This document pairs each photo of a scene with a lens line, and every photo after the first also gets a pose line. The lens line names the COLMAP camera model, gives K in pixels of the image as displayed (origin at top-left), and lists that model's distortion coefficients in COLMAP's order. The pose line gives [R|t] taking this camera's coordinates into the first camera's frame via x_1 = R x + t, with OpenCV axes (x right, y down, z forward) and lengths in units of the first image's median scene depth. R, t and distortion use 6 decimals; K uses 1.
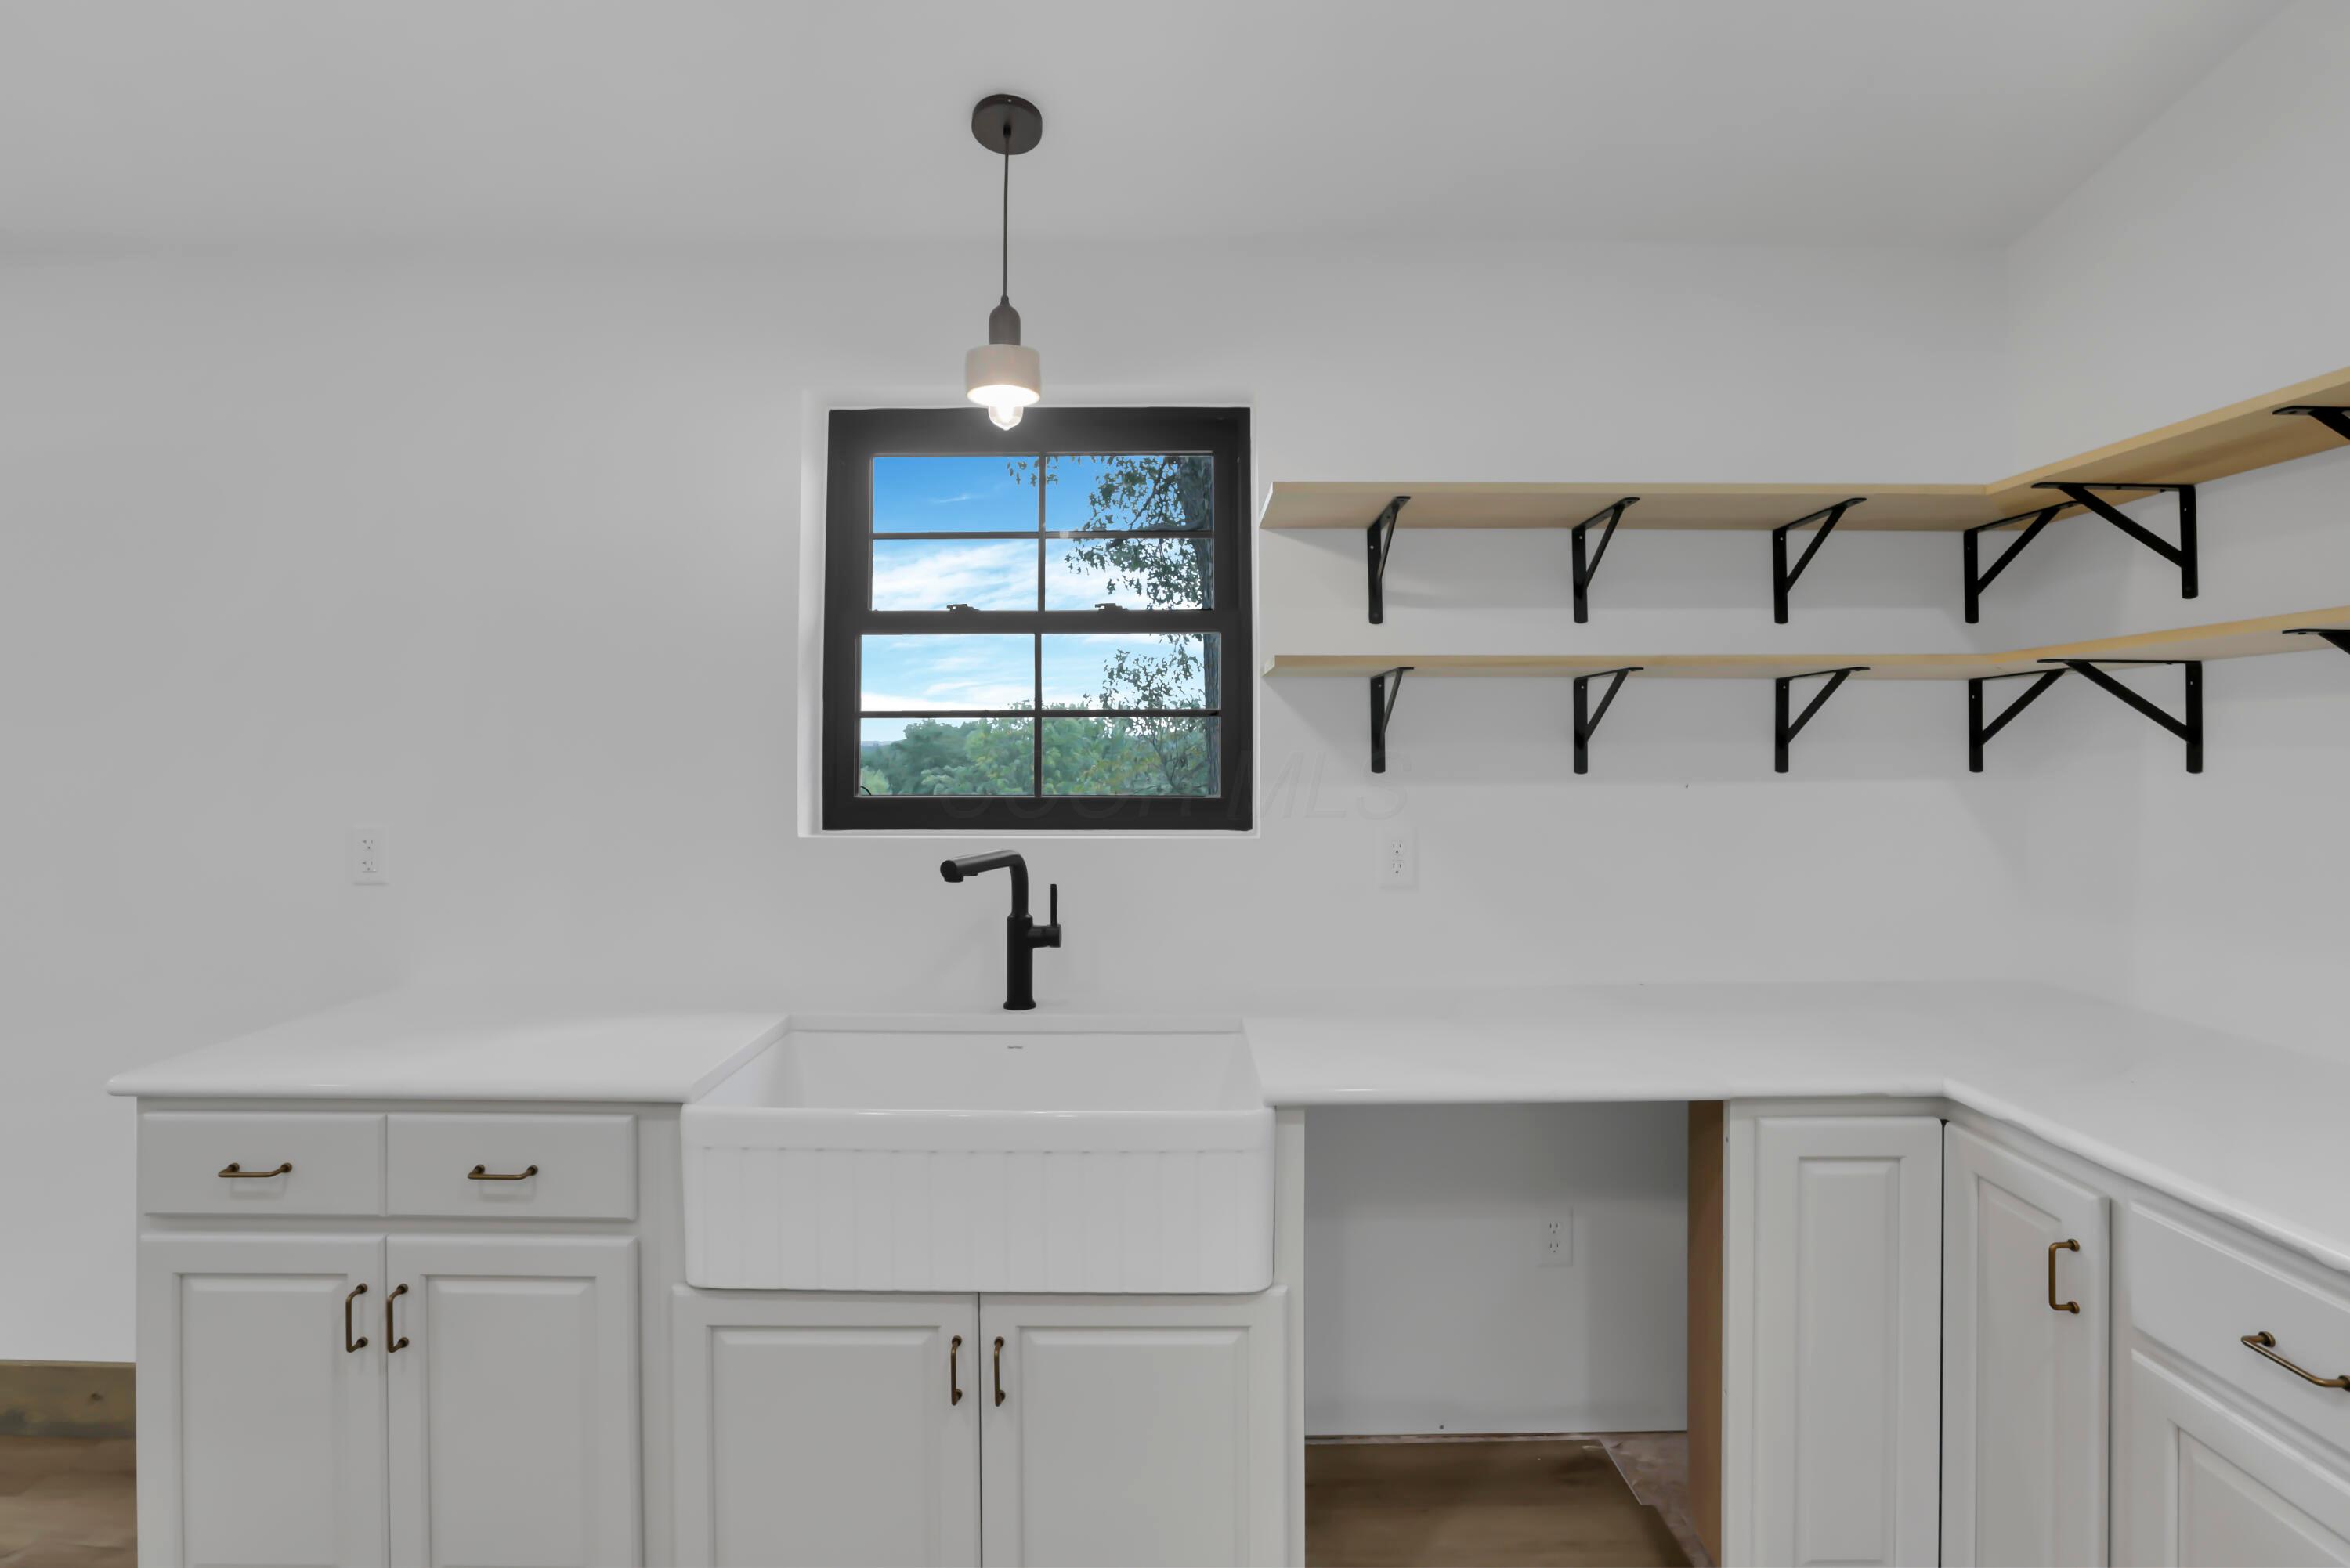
lens RADIAL K [[1104.4, 0, 1168.4], [0, 1104.4, 740.6], [0, 0, 1]] dist [-0.037624, 0.000164]
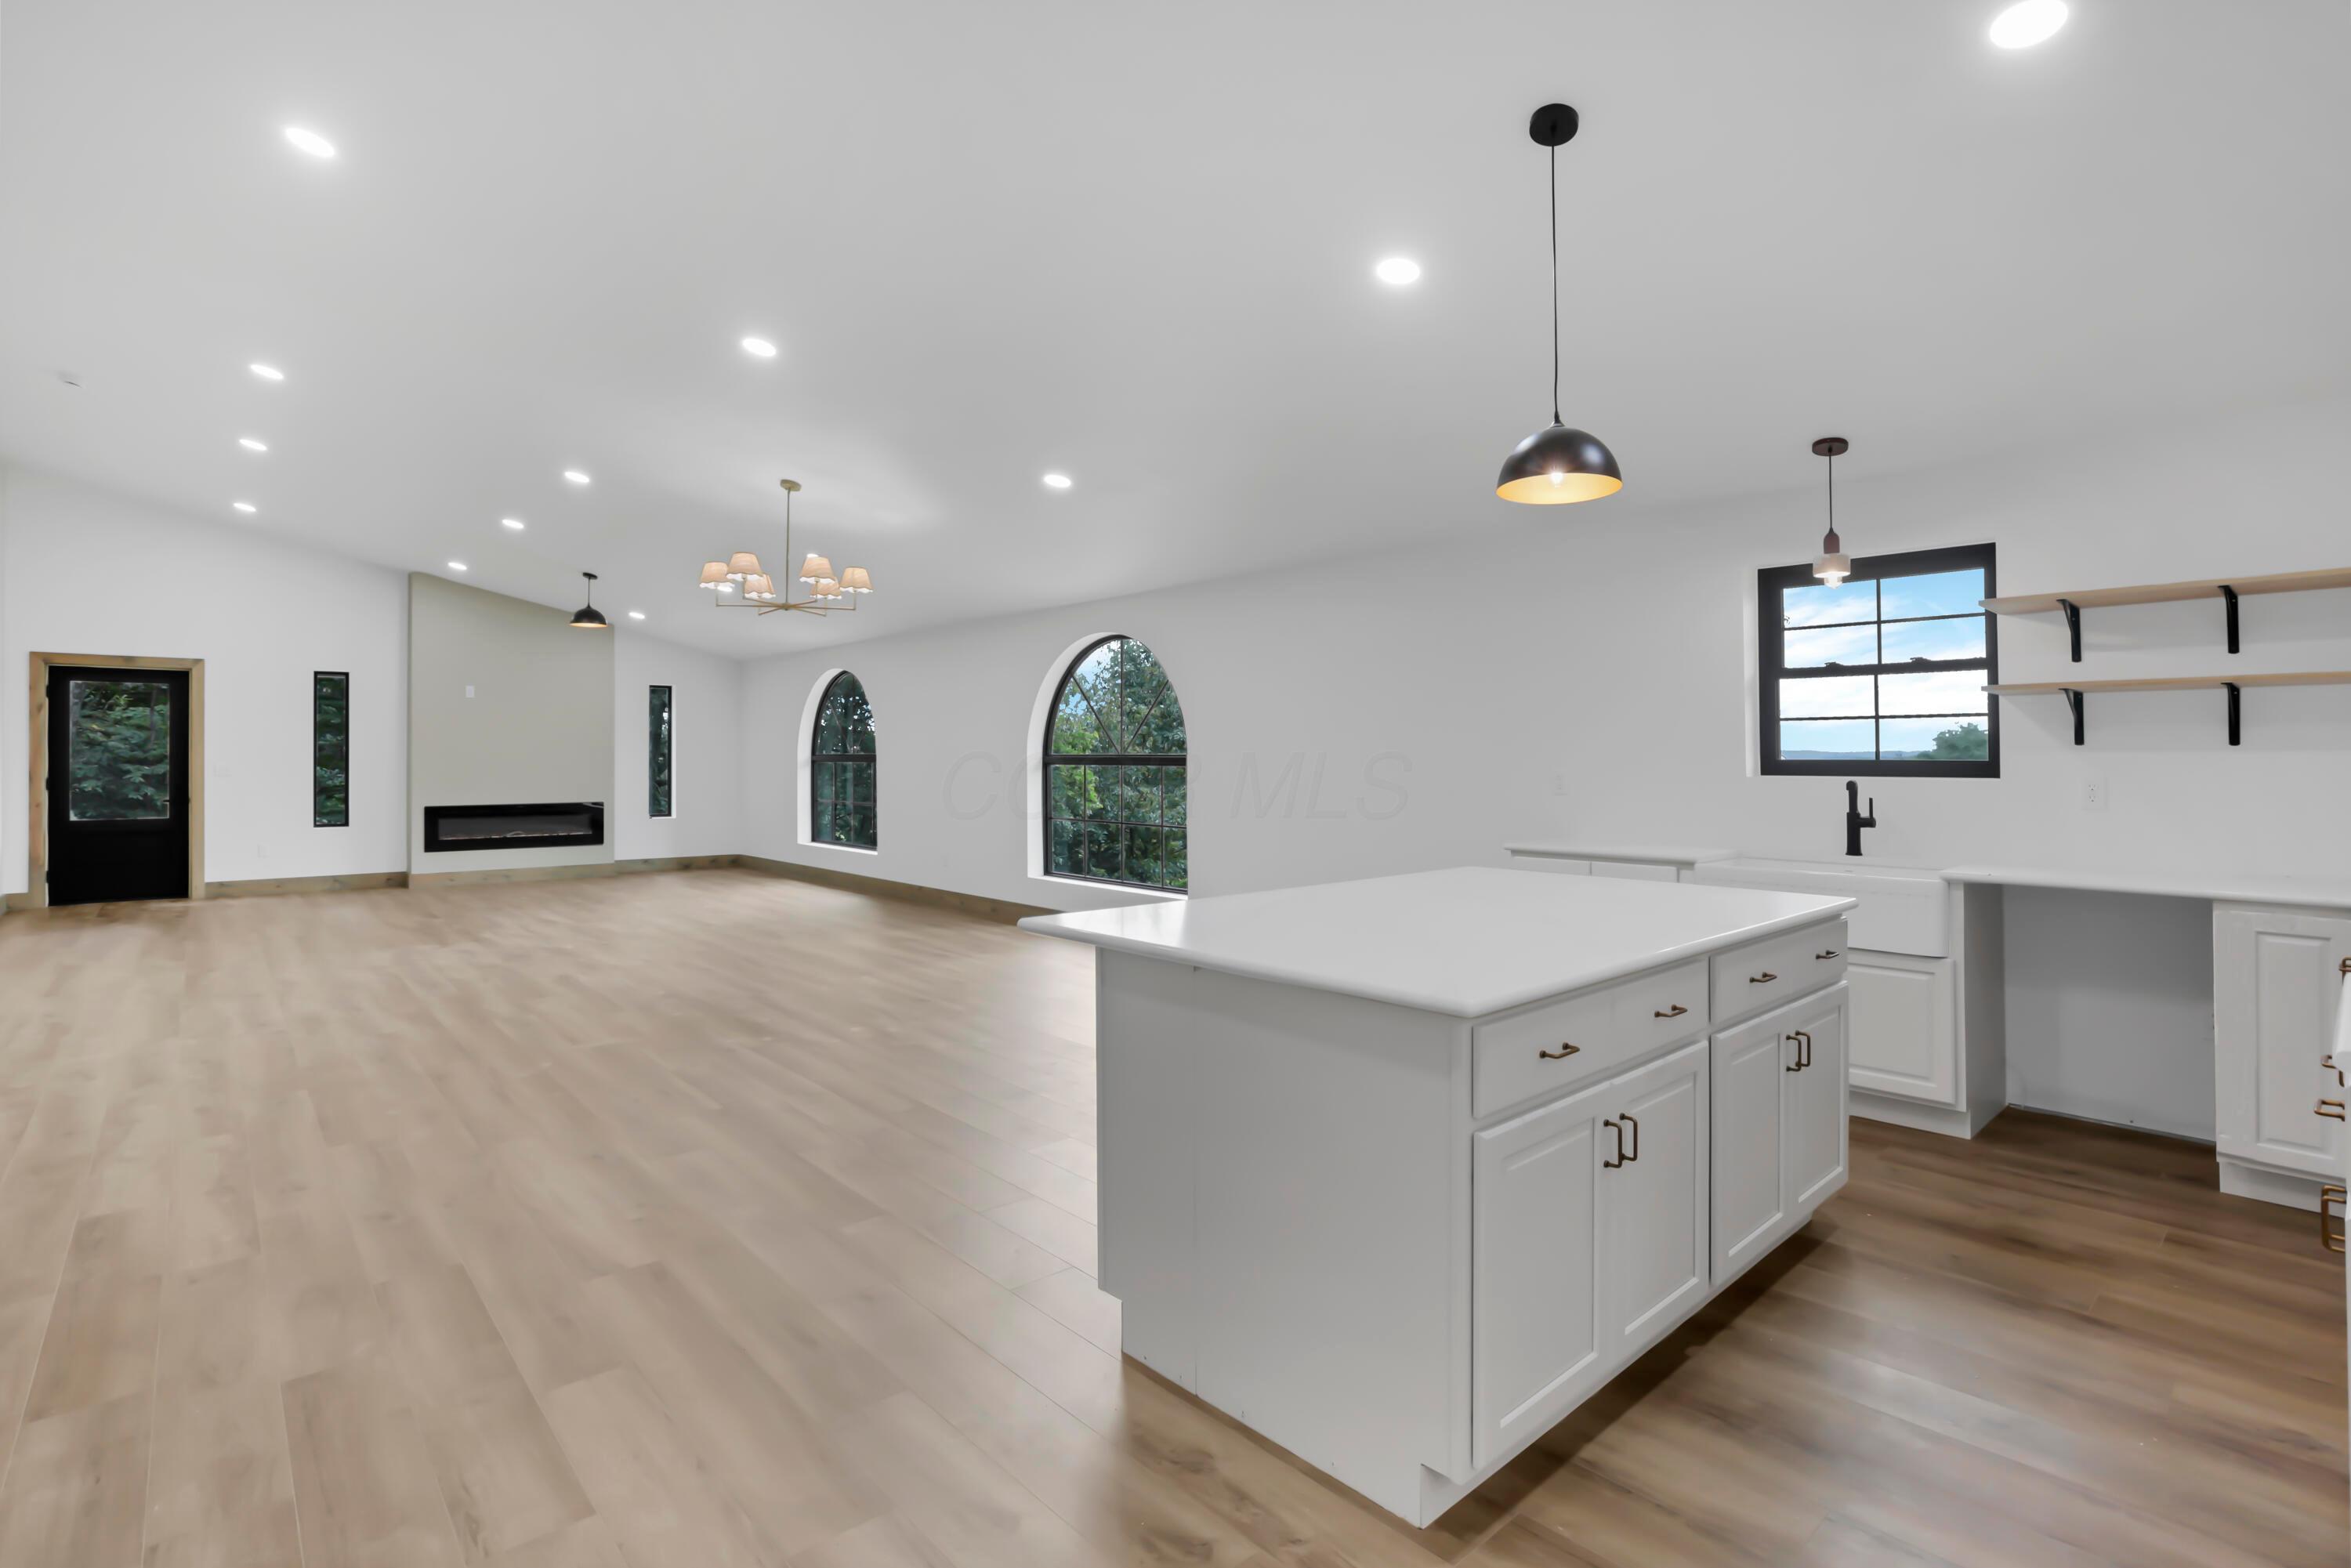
lens RADIAL K [[1131.6, 0, 1171.7], [0, 1131.6, 682.1], [0, 0, 1]] dist [-0.021553, 0.000068]
pose [[0.664835, -0.046210, -0.745559, 0.578905], [-0.000989, 0.998029, -0.062739, 0.043016], [0.746989, 0.042448, 0.663480, -1.341501]]
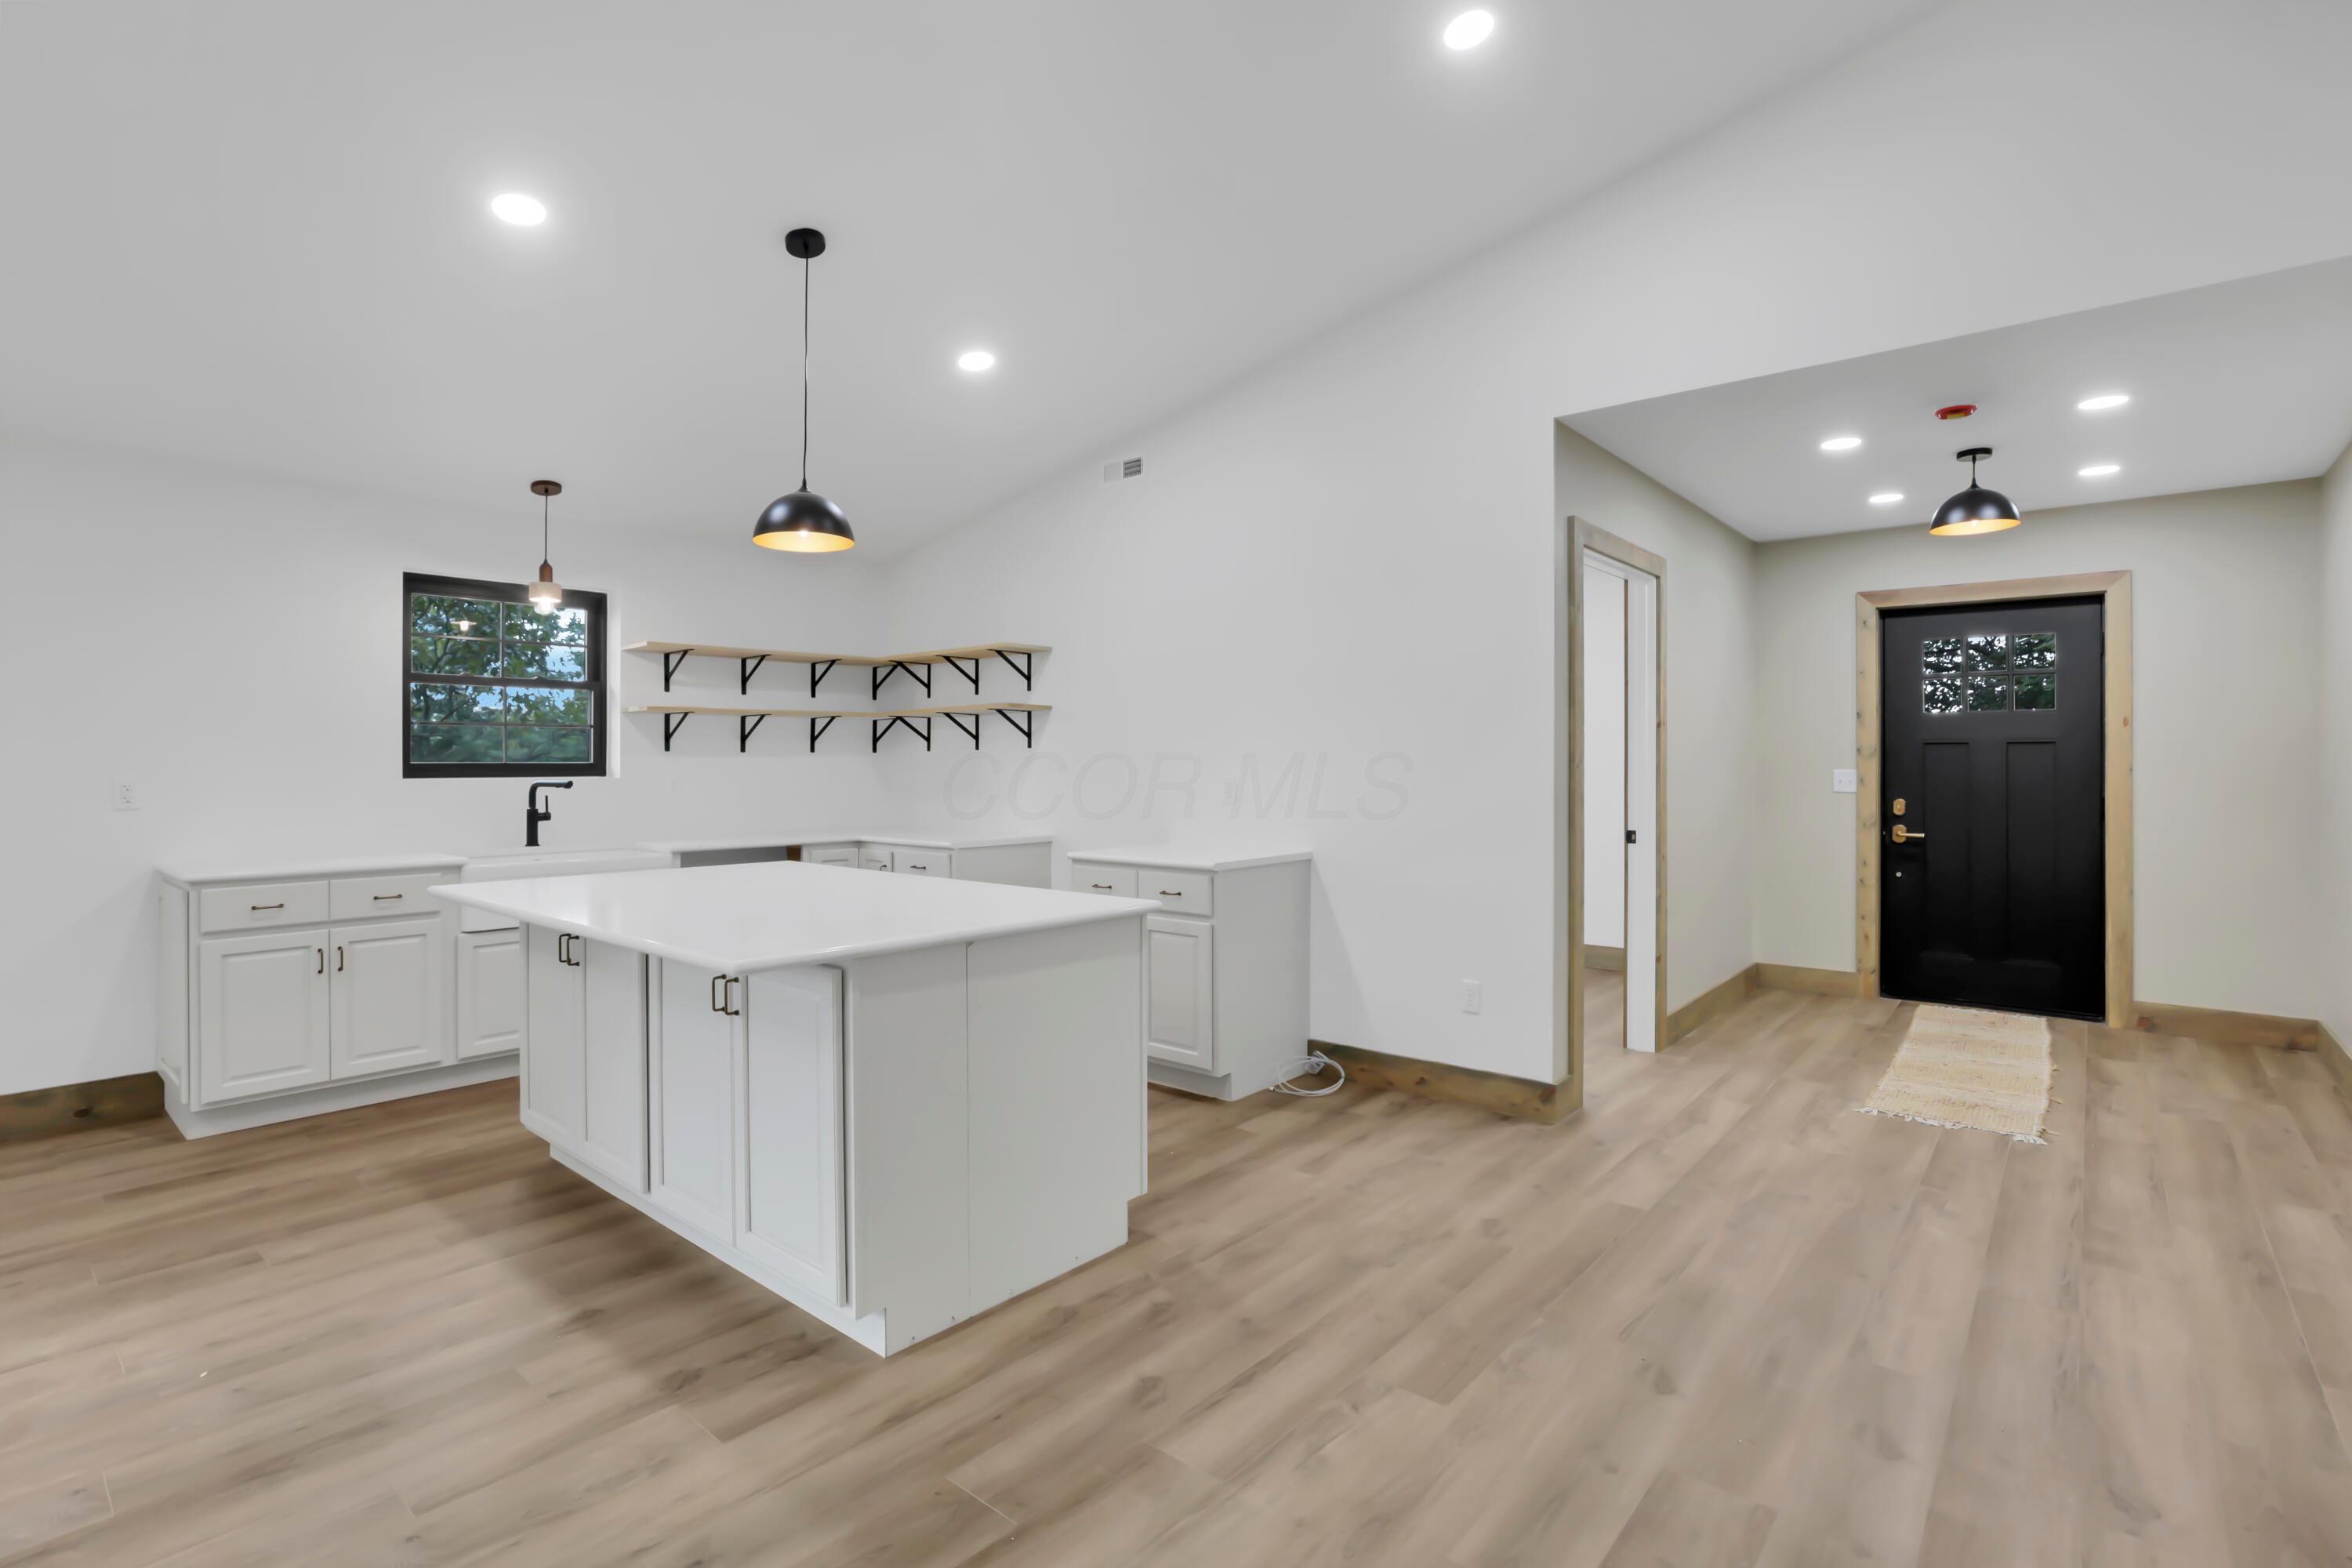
lens RADIAL K [[1105.4, 0, 1169.4], [0, 1105.4, 740.6], [0, 0, 1]] dist [-0.037624, 0.000164]
pose [[0.657383, 0.011813, 0.753464, -0.965948], [-0.006508, 0.999929, -0.009999, 0.022224], [-0.753528, 0.001670, 0.657413, -1.547955]]
